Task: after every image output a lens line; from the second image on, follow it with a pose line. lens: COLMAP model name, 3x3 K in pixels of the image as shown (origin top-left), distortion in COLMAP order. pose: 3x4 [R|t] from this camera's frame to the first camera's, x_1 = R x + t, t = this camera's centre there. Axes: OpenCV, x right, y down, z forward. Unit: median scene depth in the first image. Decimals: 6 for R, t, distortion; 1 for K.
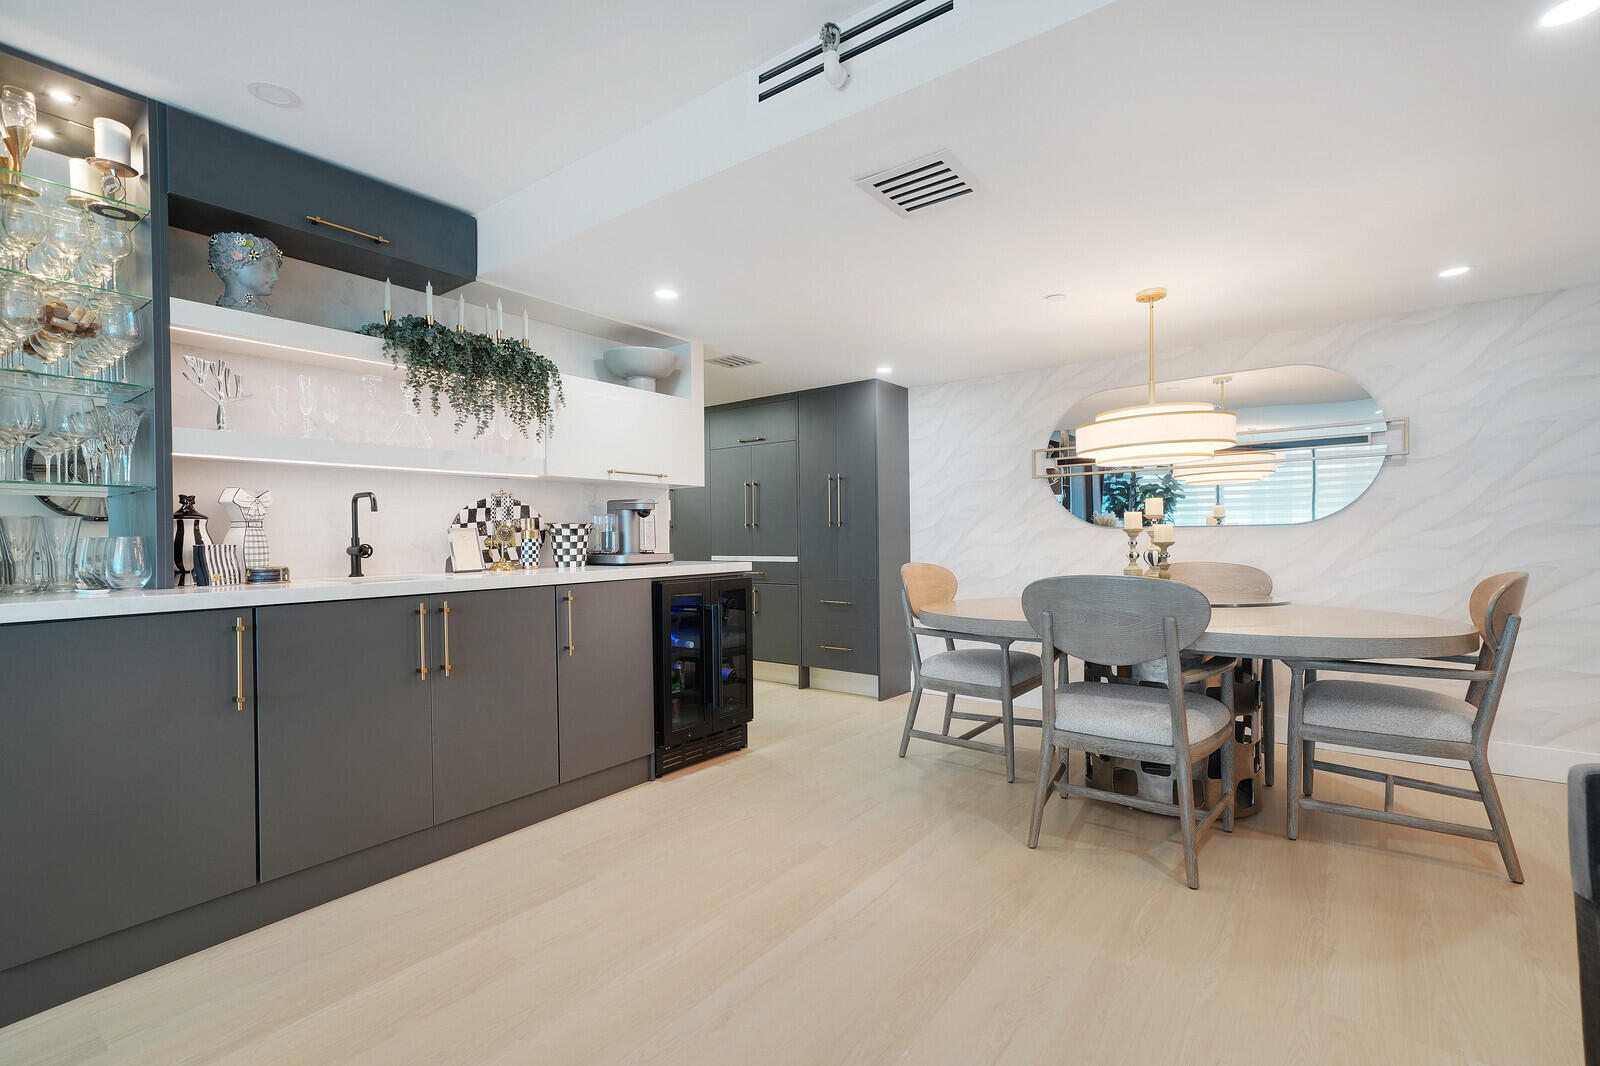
lens RADIAL K [[726.4, 0, 798.7], [0, 726.4, 535.6], [0, 0, 1]] dist [0.012897, 0.000709]
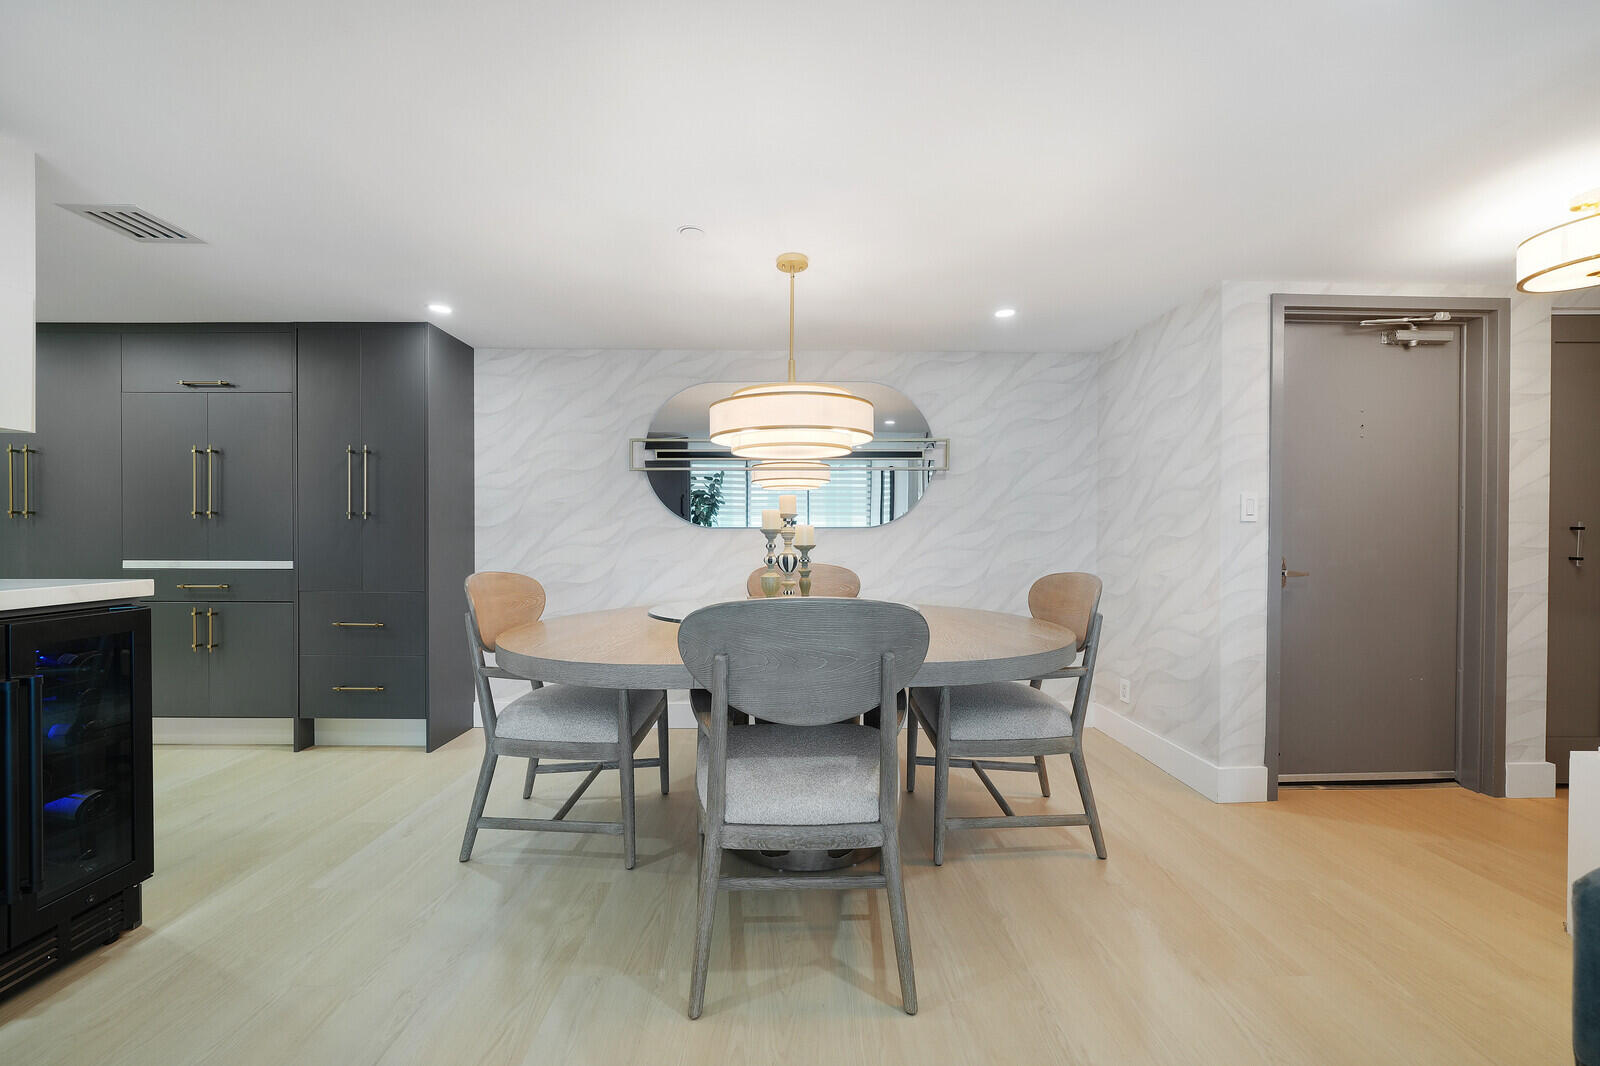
lens RADIAL K [[601.6, 0, 797.4], [0, 601.6, 536.6], [0, 0, 1]] dist [-0.019217, 0.004100]
pose [[0.790456, 0.008839, 0.612456, 0.049564], [-0.012432, 0.999921, 0.001614, -0.002501], [-0.612393, -0.008890, 0.790503, 0.416910]]
